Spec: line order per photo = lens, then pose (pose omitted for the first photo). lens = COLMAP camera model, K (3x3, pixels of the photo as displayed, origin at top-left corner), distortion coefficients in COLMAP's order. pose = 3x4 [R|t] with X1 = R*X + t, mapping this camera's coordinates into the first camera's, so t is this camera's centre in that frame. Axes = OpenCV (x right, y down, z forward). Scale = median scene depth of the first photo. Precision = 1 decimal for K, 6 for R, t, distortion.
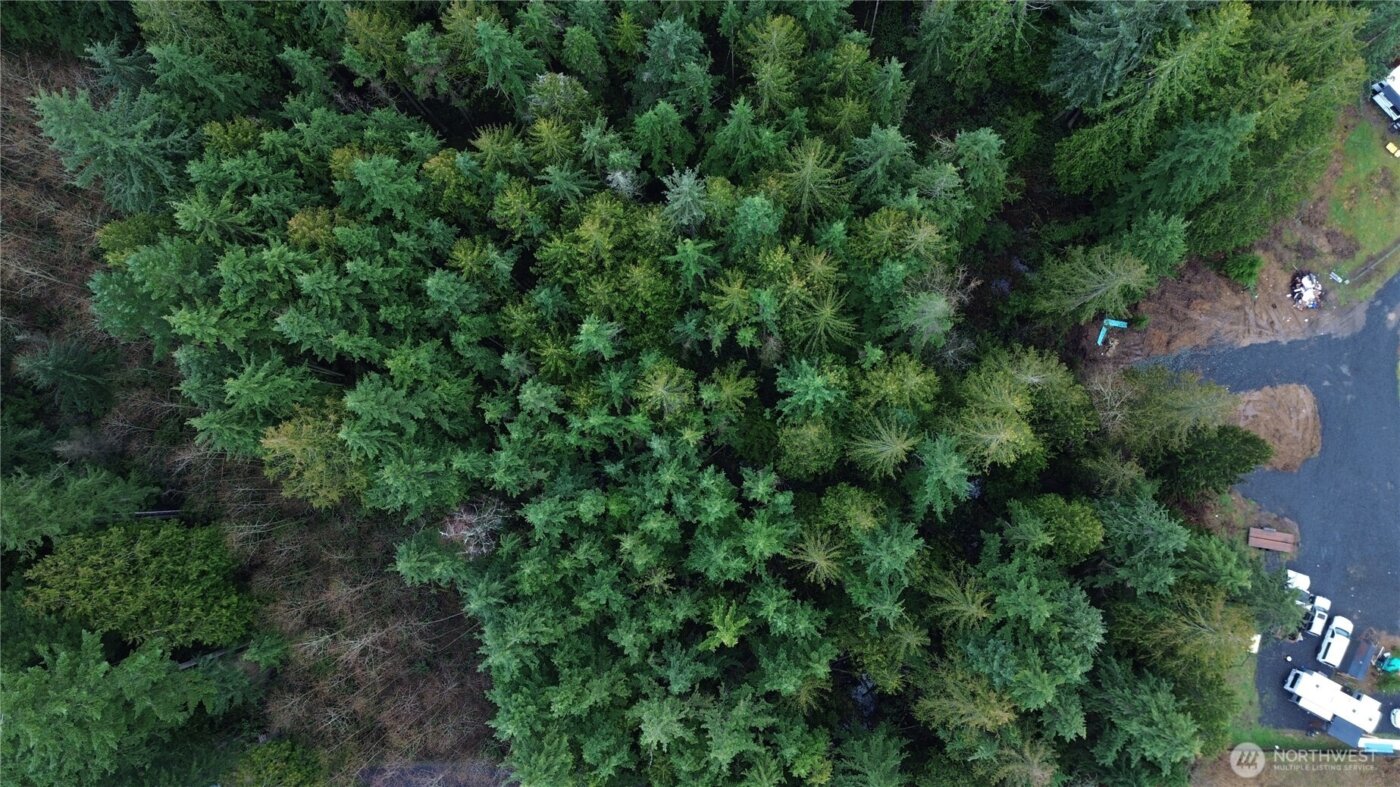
lens RADIAL K [[985.0, 0, 704.0], [0, 985.0, 391.0], [0, 0, 1]] dist [0.091673, -0.100101]
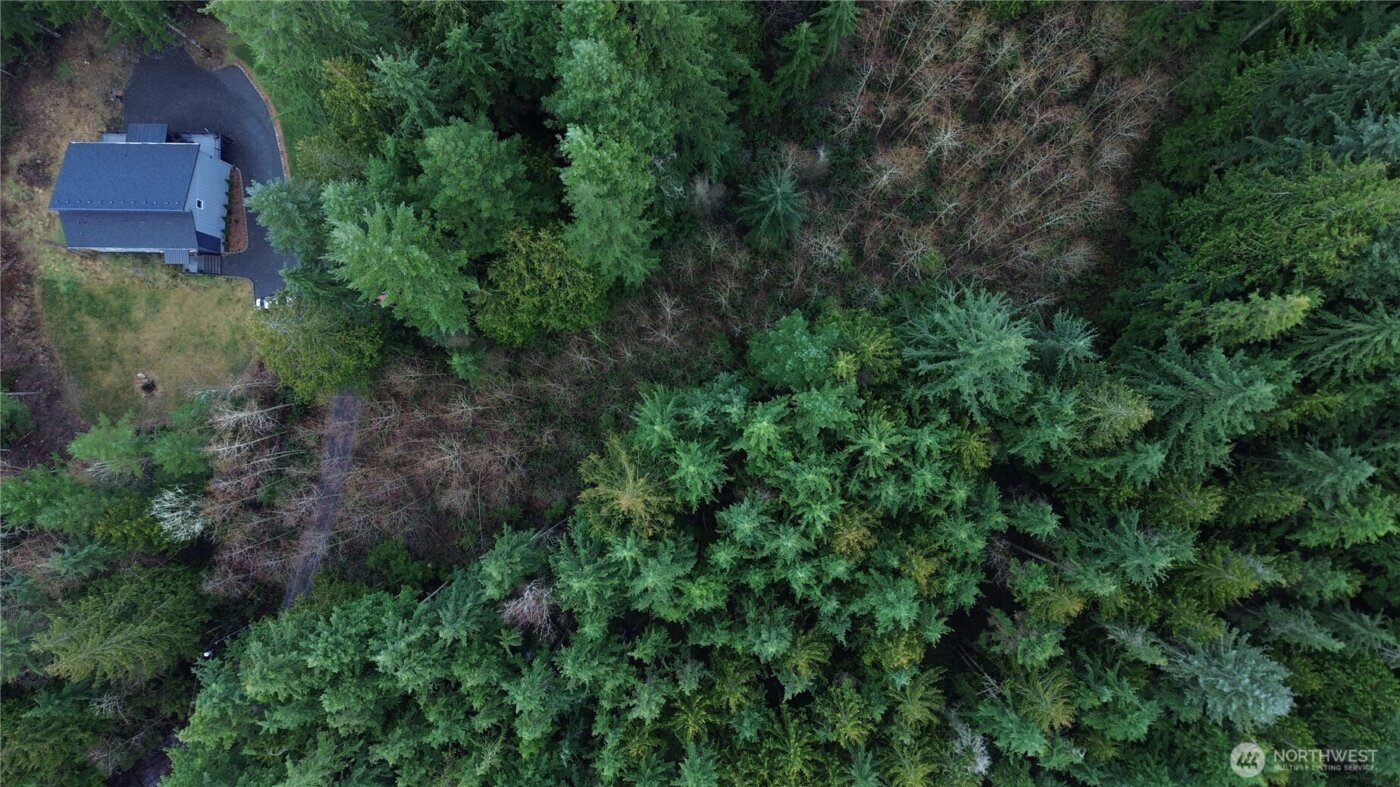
lens RADIAL K [[985.0, 0, 704.0], [0, 985.0, 391.0], [0, 0, 1]] dist [0.091673, -0.100101]
pose [[-0.181630, 0.982994, 0.027073, -0.511258], [-0.977063, -0.183510, 0.108034, -0.098950], [0.111165, -0.006829, 0.993778, 0.031164]]
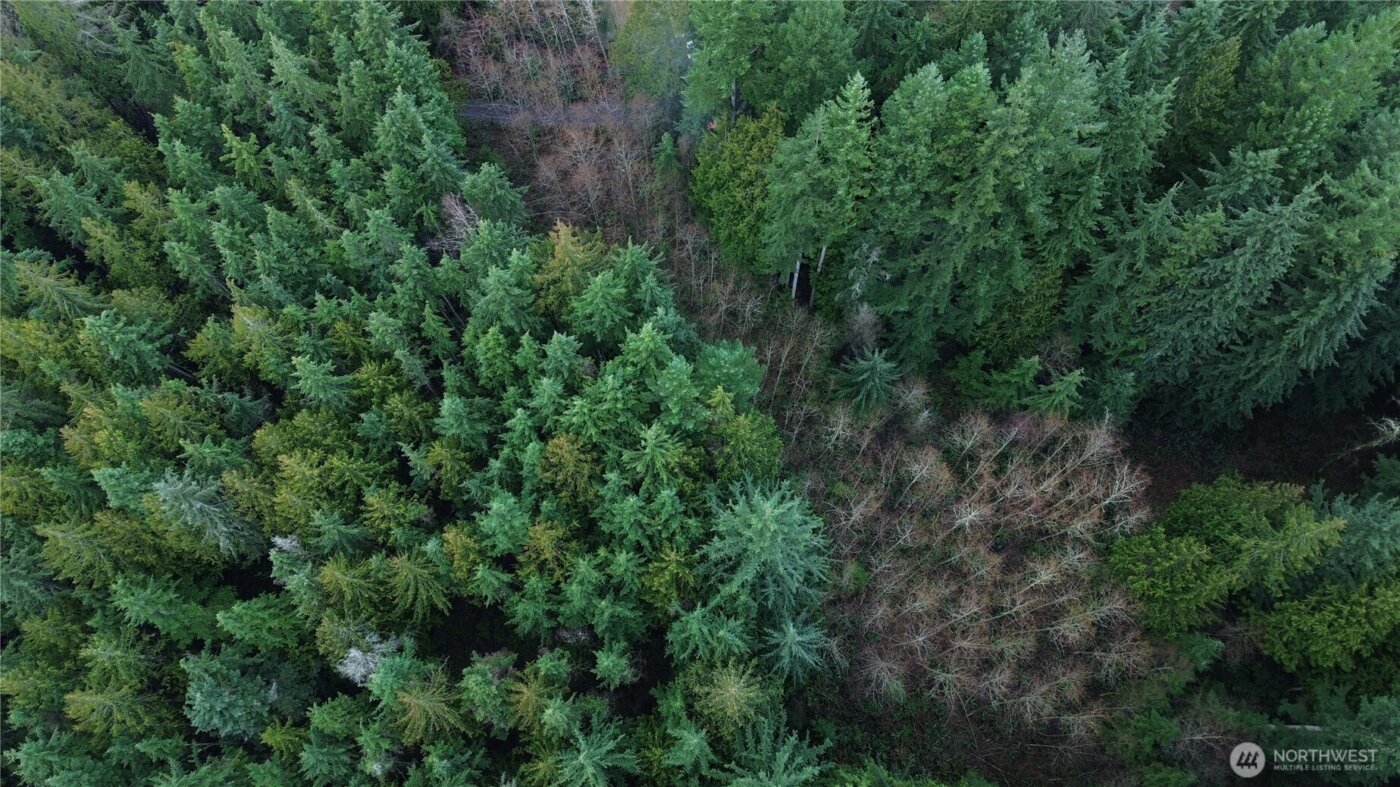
lens RADIAL K [[1002.9, 0, 708.1], [0, 1002.9, 394.4], [0, 0, 1]] dist [0.162512, -0.326741]
pose [[-0.998854, 0.025668, 0.040401, -0.559533], [-0.007406, -0.916764, 0.399361, -0.498406], [0.047289, 0.398604, 0.915903, 0.047113]]
